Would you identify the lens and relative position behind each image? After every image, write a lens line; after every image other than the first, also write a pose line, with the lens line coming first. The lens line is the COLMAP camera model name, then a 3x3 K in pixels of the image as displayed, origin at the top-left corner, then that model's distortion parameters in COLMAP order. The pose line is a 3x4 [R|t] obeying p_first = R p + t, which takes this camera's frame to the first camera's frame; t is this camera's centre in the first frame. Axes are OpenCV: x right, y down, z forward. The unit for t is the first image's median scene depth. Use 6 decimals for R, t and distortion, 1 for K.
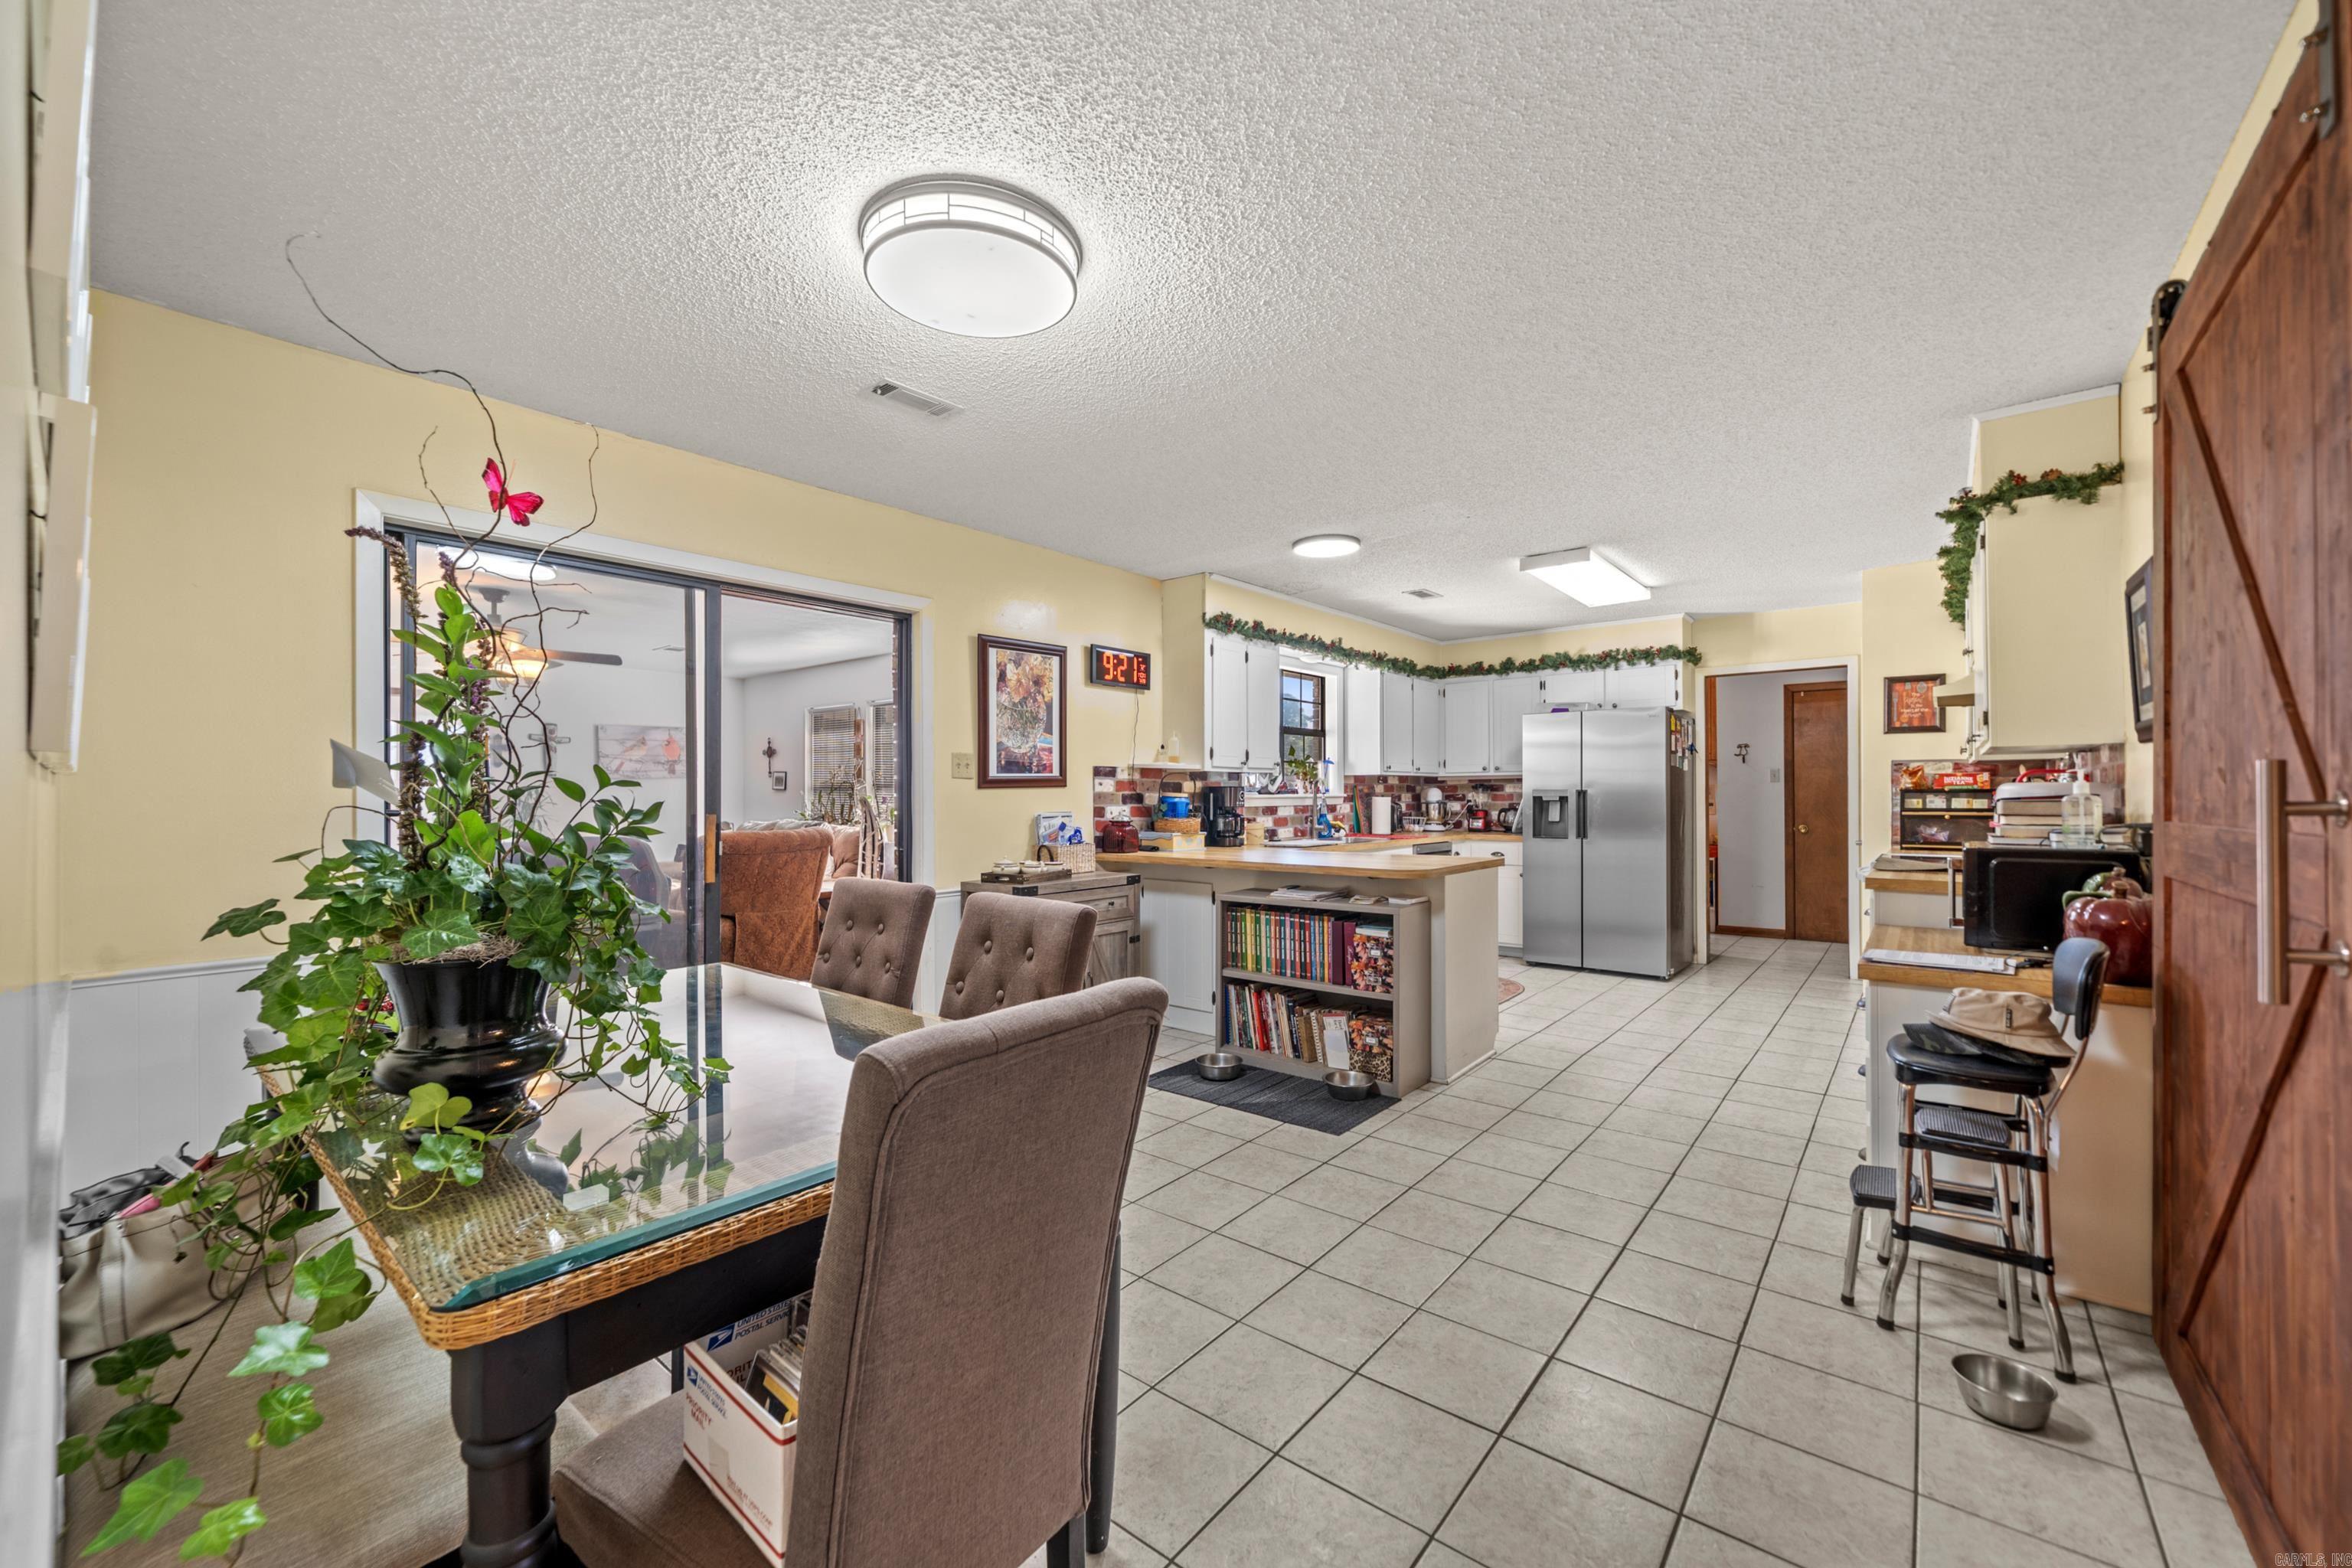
lens RADIAL K [[878.0, 0, 1183.9], [0, 878.0, 787.9], [0, 0, 1]] dist [-0.008581, 0.000121]
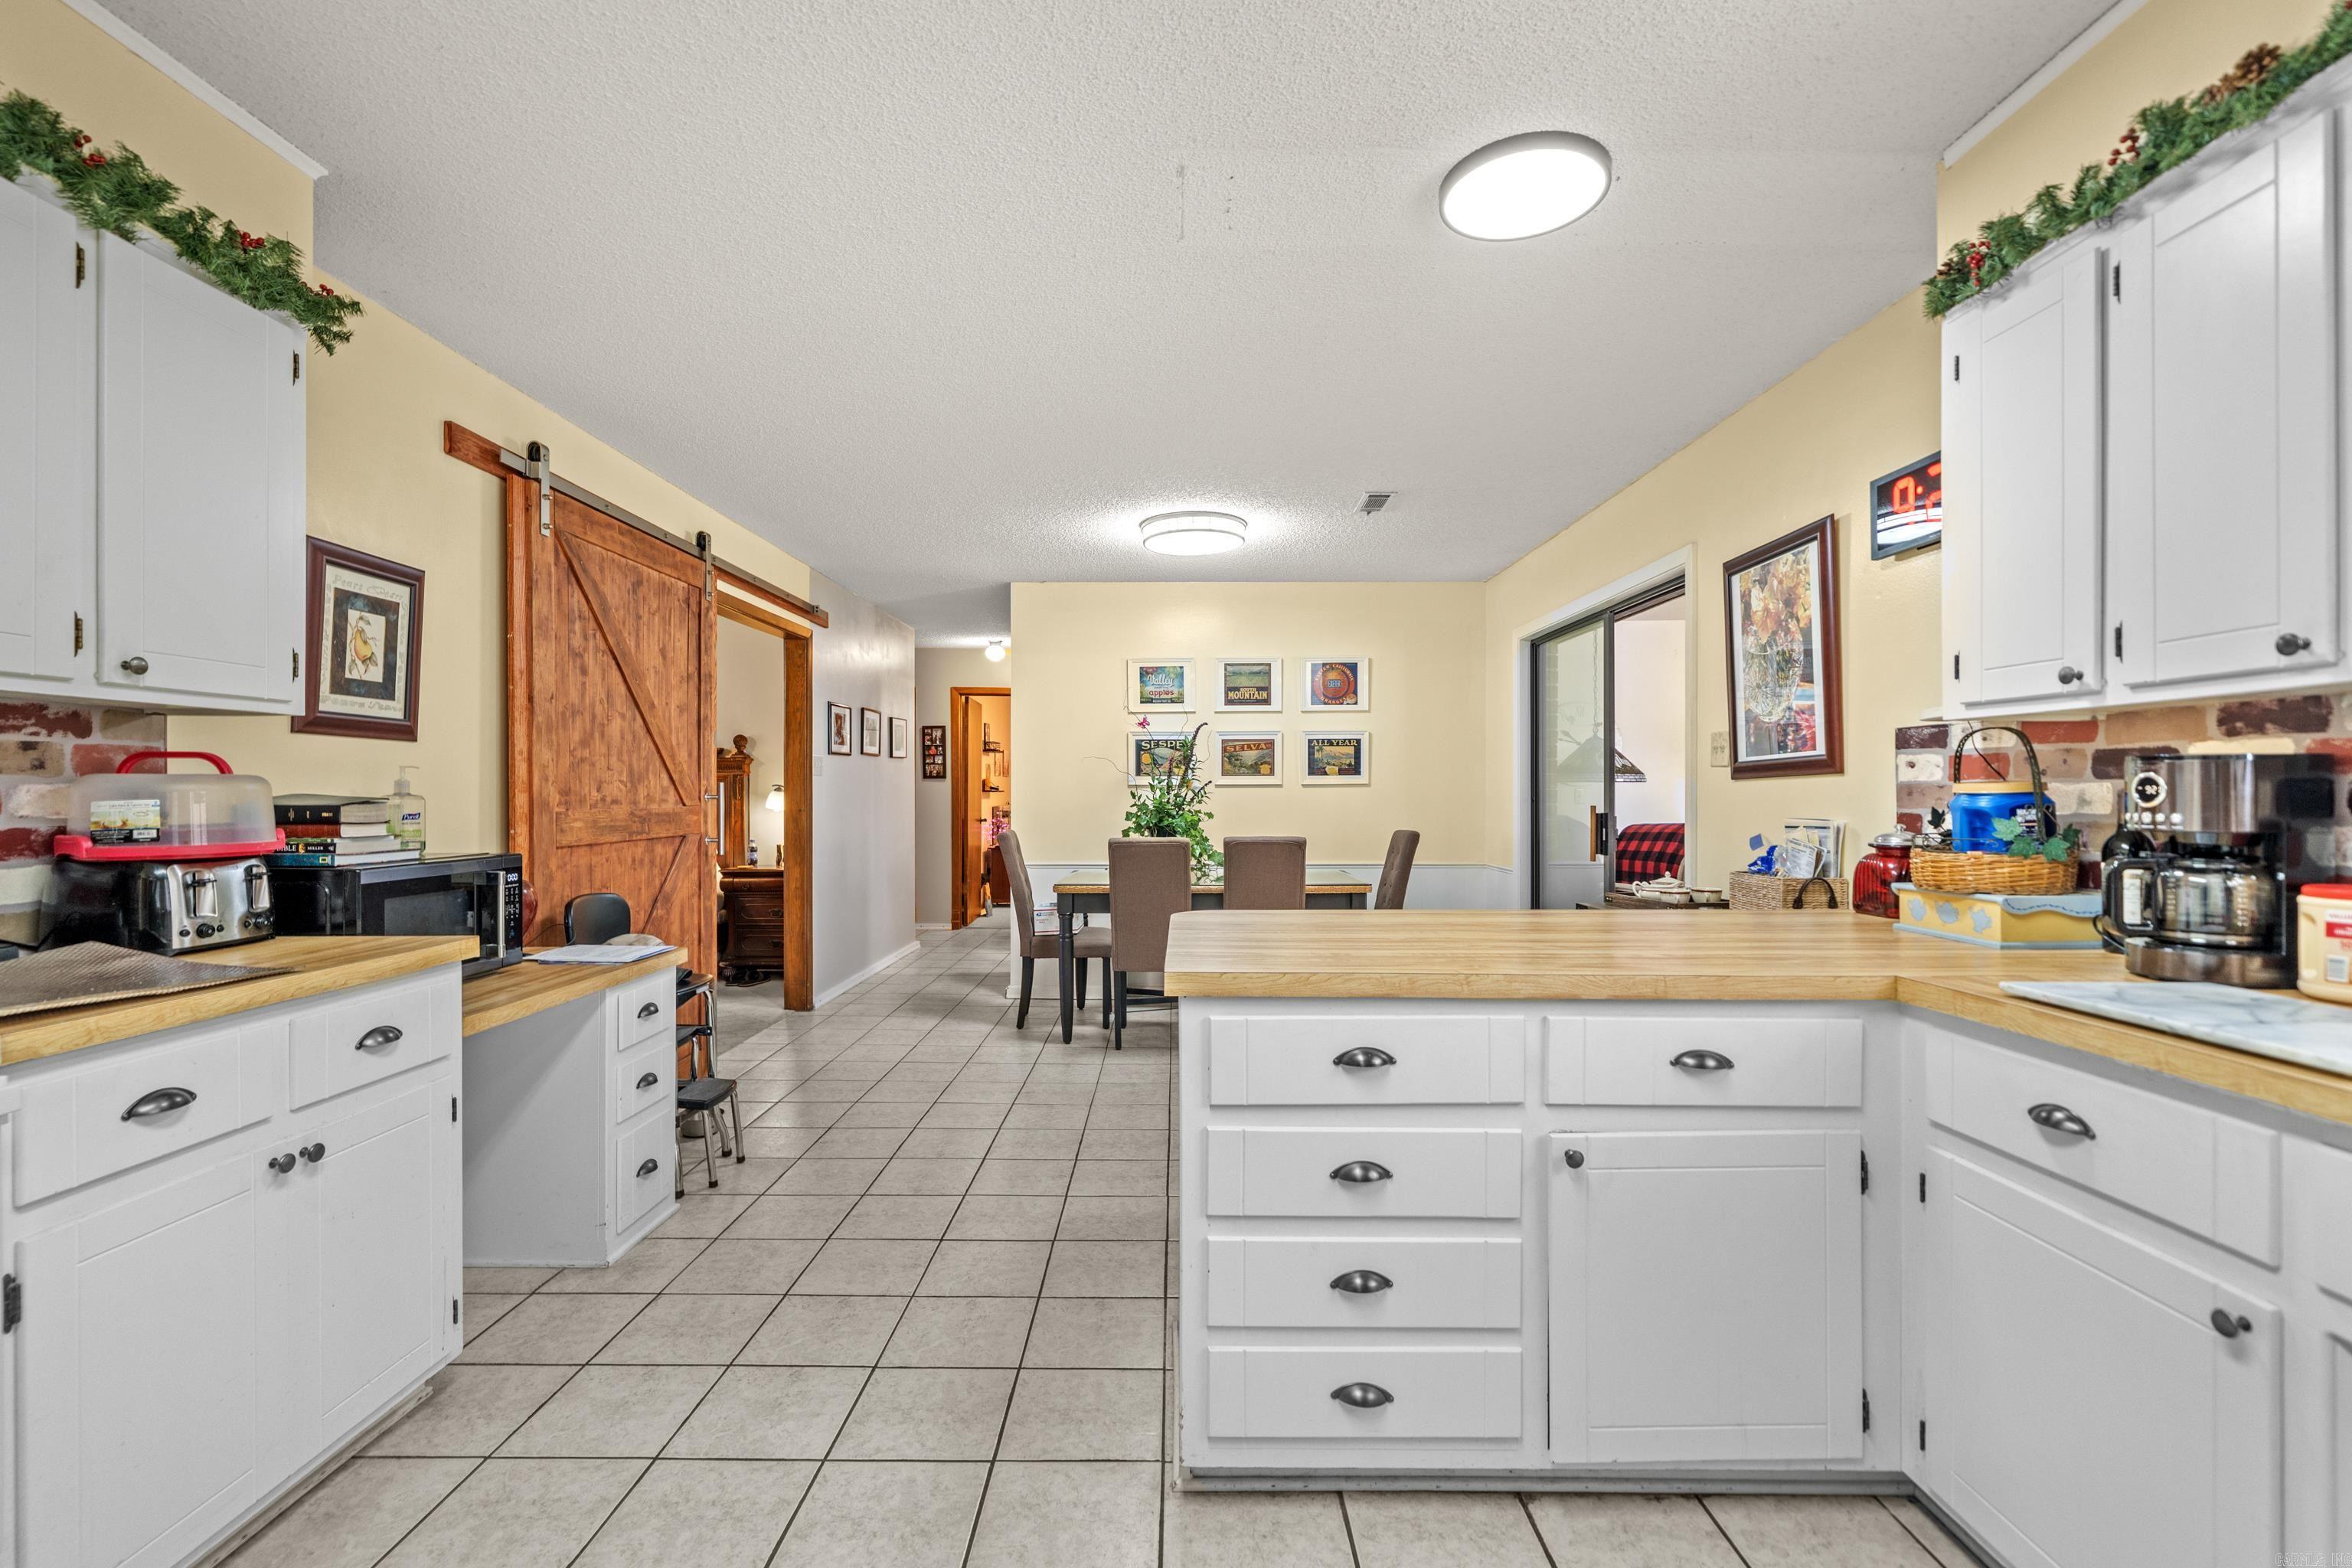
lens RADIAL K [[1031.5, 0, 1214.0], [0, 1031.5, 791.6], [0, 0, 1]] dist [0.001173, -0.000818]
pose [[-0.746924, 0.003935, -0.664898, 0.493530], [0.008894, 0.999952, -0.004073, 0.007623], [0.664850, -0.008956, -0.746923, 1.048884]]
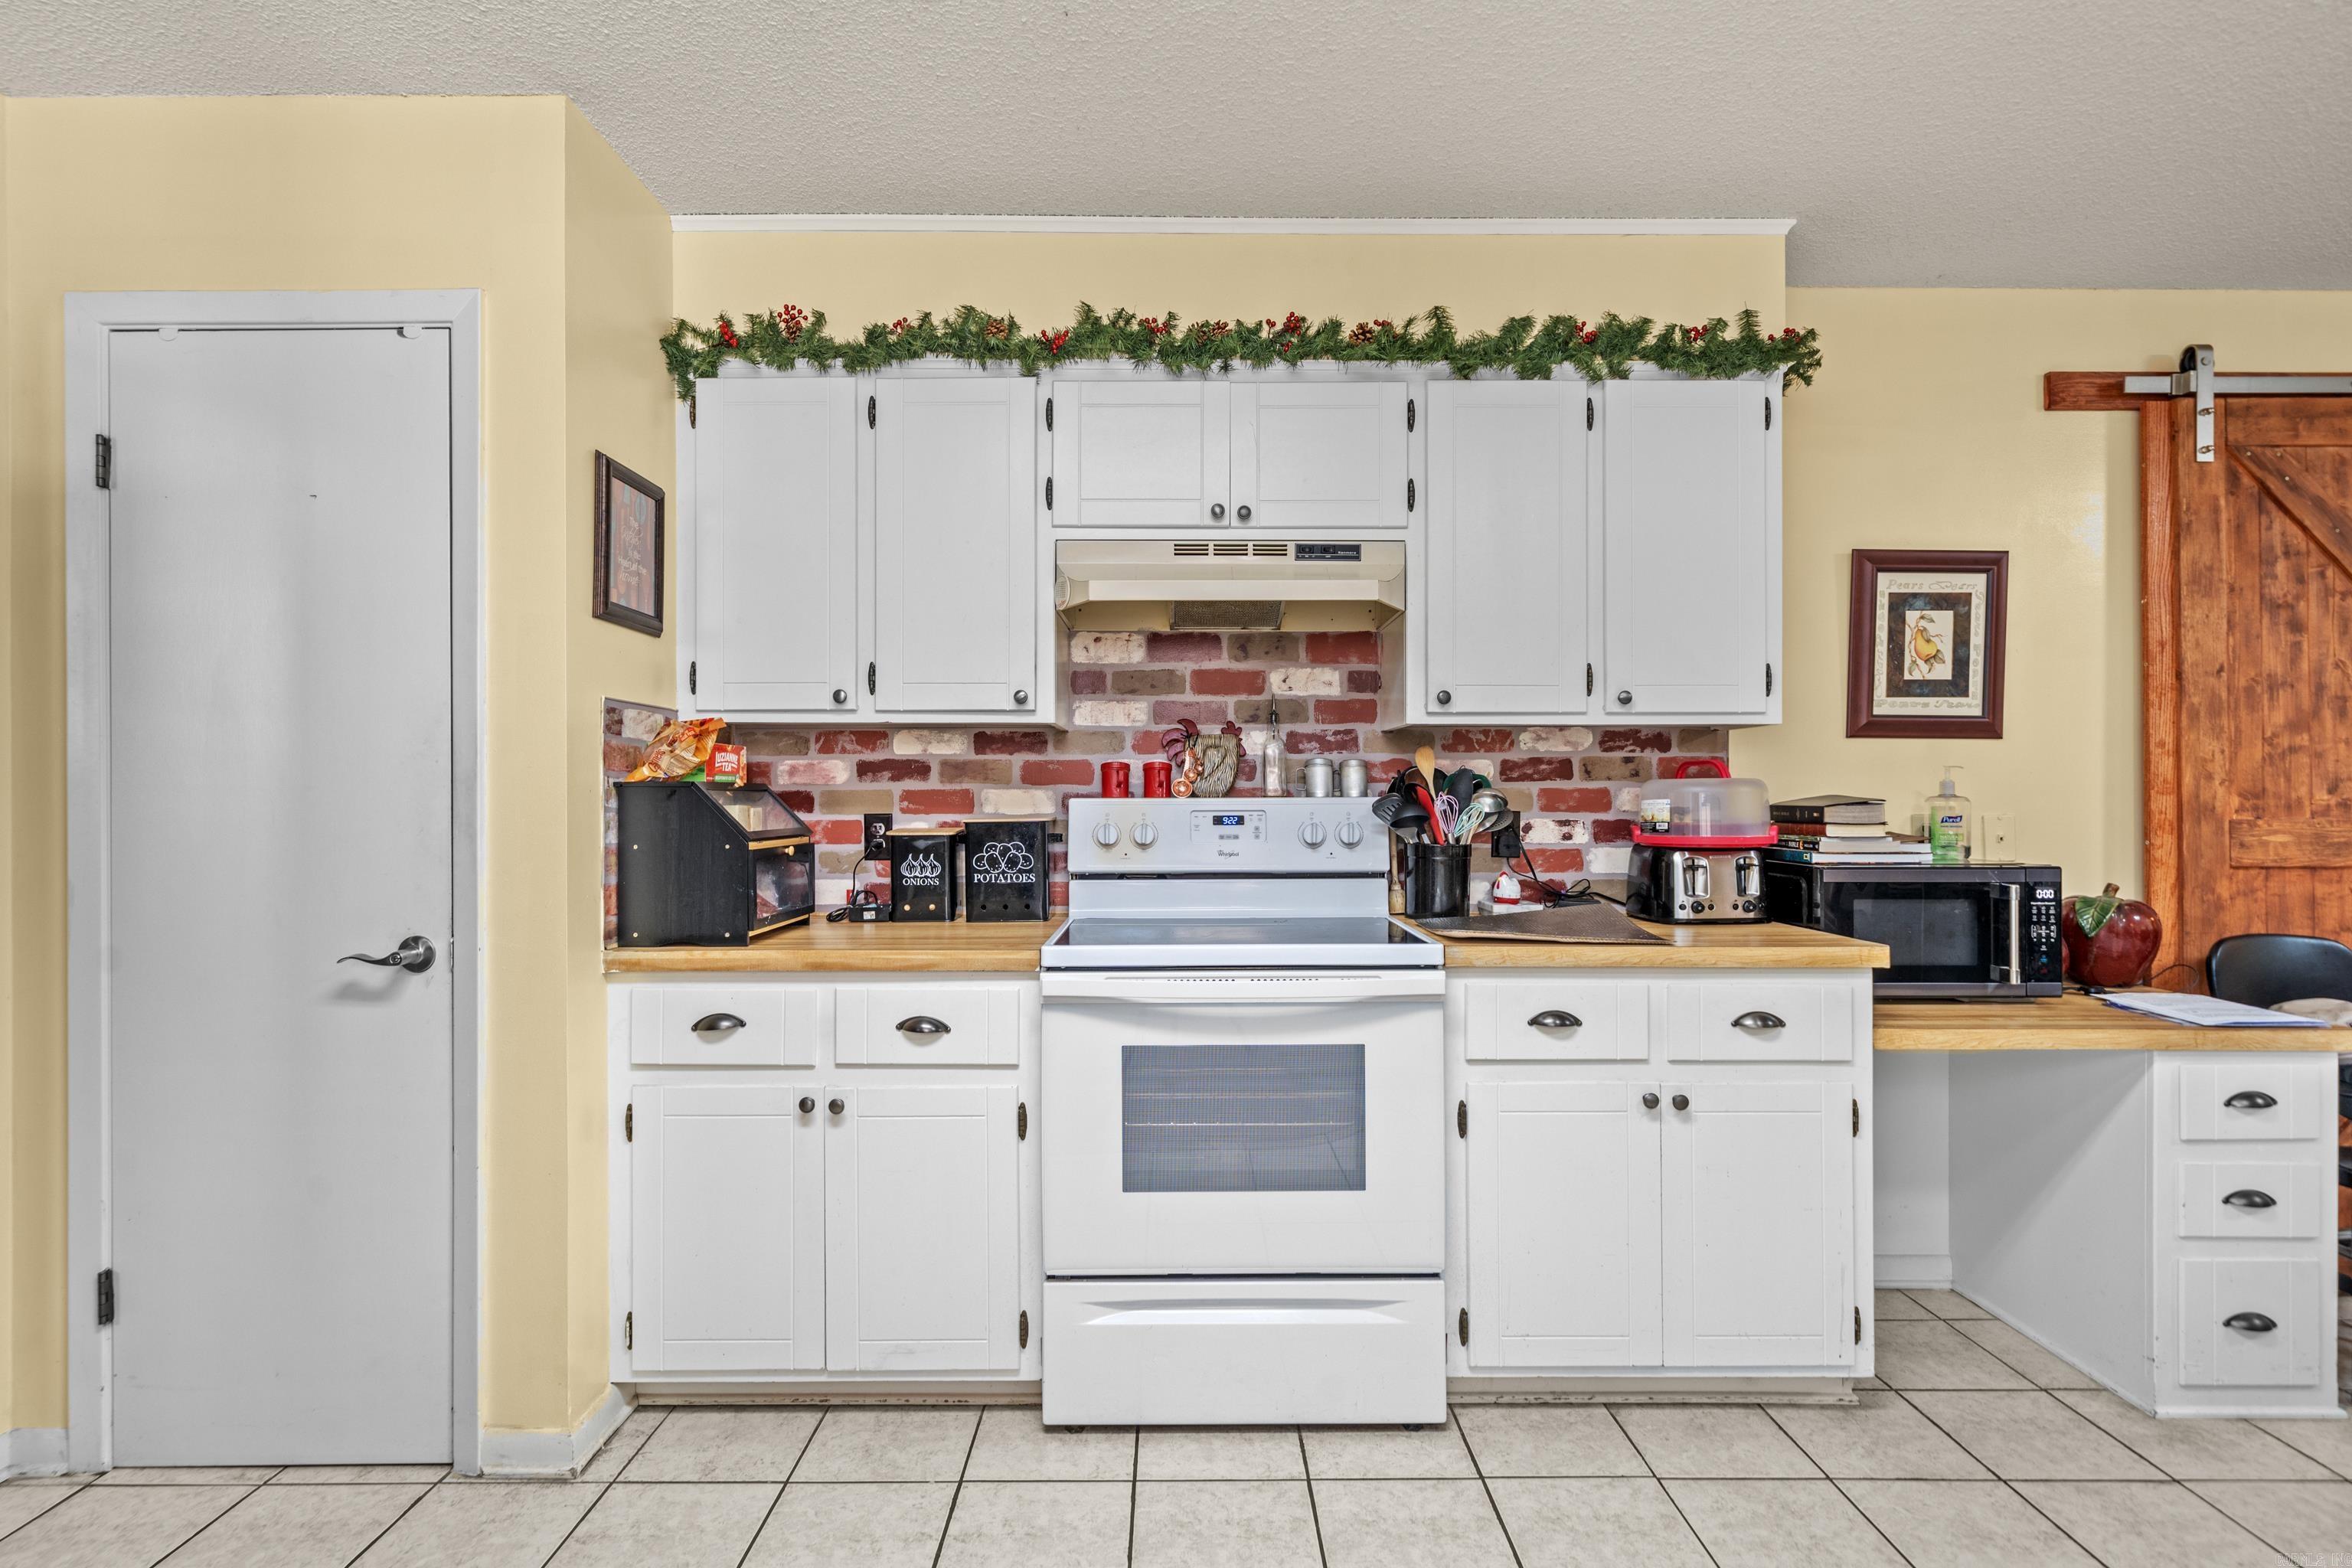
lens RADIAL K [[1178.0, 0, 1169.5], [0, 1178.0, 785.7], [0, 0, 1]] dist [-0.000293, -0.003789]
pose [[-0.630592, 0.007467, 0.776079, 0.274236], [-0.004708, 0.999899, -0.013446, 0.007734], [-0.776101, -0.012133, -0.630492, 1.036530]]
